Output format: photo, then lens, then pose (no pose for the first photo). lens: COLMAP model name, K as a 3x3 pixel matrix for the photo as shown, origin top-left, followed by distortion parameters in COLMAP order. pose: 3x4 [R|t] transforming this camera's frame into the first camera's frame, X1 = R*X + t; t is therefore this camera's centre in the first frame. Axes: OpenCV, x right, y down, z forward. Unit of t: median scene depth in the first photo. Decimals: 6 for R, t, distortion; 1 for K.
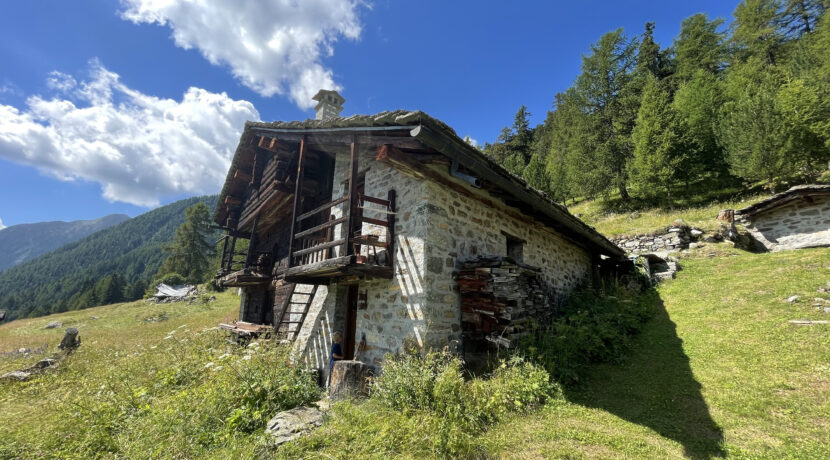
lens RADIAL K [[334.2, 0, 415.5], [0, 334.2, 230.1], [0, 0, 1]] dist [-0.000166, -0.001298]
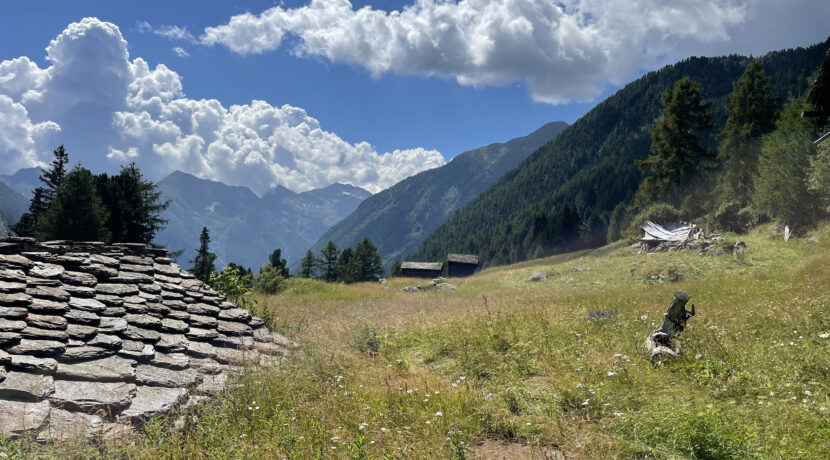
lens RADIAL K [[621.2, 0, 420.4], [0, 621.2, 236.7], [0, 0, 1]] dist [0.081488, -0.089086]
pose [[0.582804, 0.002023, -0.812610, -0.235524], [0.151314, 0.982237, 0.110967, -0.030271], [0.798401, -0.187631, 0.572146, -0.107277]]
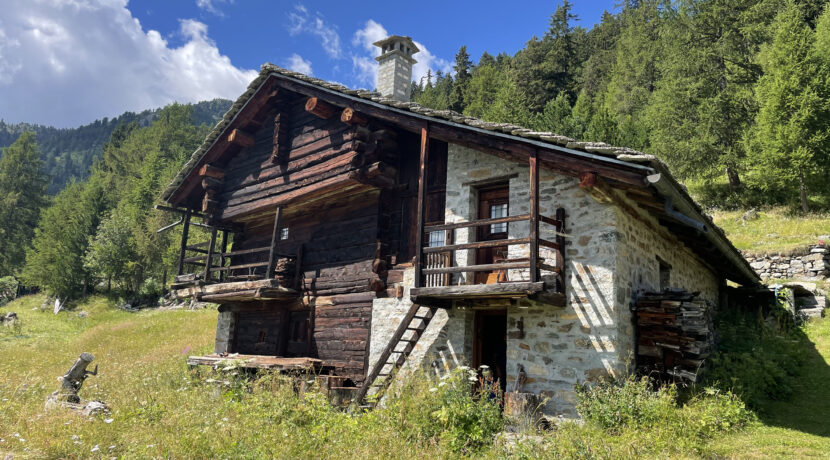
lens RADIAL K [[621.2, 0, 418.0], [0, 621.2, 229.6], [0, 0, 1]] dist [0.081488, -0.089086]
pose [[0.989407, 0.056146, 0.133869, -0.387495], [-0.061640, 0.997403, 0.037256, -0.058492], [-0.131429, -0.045113, 0.990299, -0.354571]]
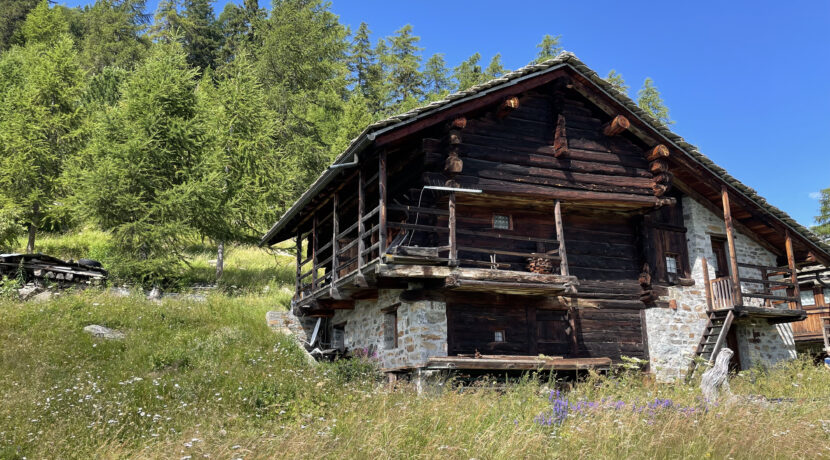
lens RADIAL K [[621.2, 0, 419.6], [0, 621.2, 228.6], [0, 0, 1]] dist [0.081488, -0.089086]
pose [[0.256233, 0.223036, 0.940532, -1.835222], [-0.218931, 0.961121, -0.168274, 0.310475], [-0.941496, -0.162794, 0.295100, 0.949085]]
